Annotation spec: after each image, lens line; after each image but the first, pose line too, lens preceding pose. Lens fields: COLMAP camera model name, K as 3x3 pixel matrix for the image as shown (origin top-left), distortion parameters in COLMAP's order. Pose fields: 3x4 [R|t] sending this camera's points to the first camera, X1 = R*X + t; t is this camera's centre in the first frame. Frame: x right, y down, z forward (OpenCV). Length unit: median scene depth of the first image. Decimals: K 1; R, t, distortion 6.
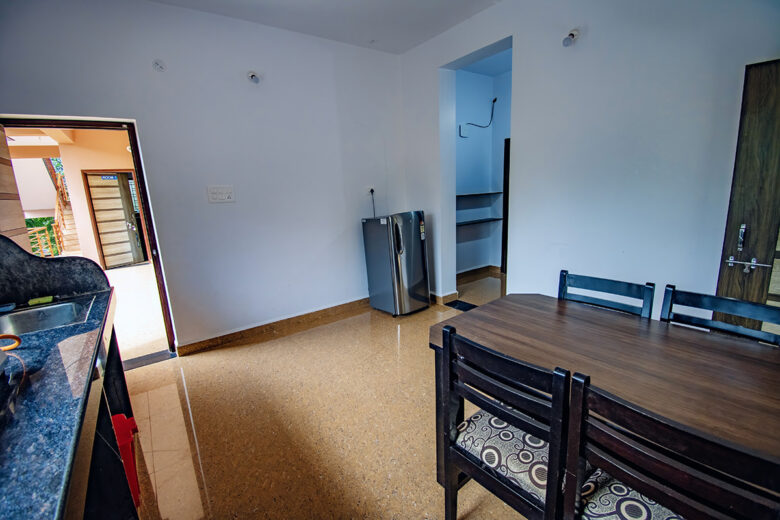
lens RADIAL K [[342.8, 0, 389.9], [0, 342.8, 260.9], [0, 0, 1]] dist [0.020661, -0.025689]
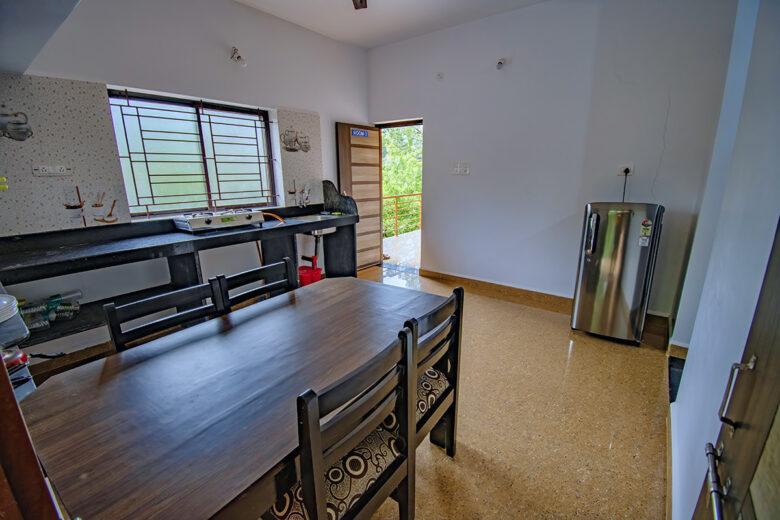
lens RADIAL K [[342.8, 0, 389.9], [0, 342.8, 260.9], [0, 0, 1]] dist [0.020661, -0.025689]
pose [[0.280832, 0.289065, -0.915191, 0.590286], [-0.209924, 0.948977, 0.235320, -0.090865], [0.936518, 0.126035, 0.327185, 0.305829]]
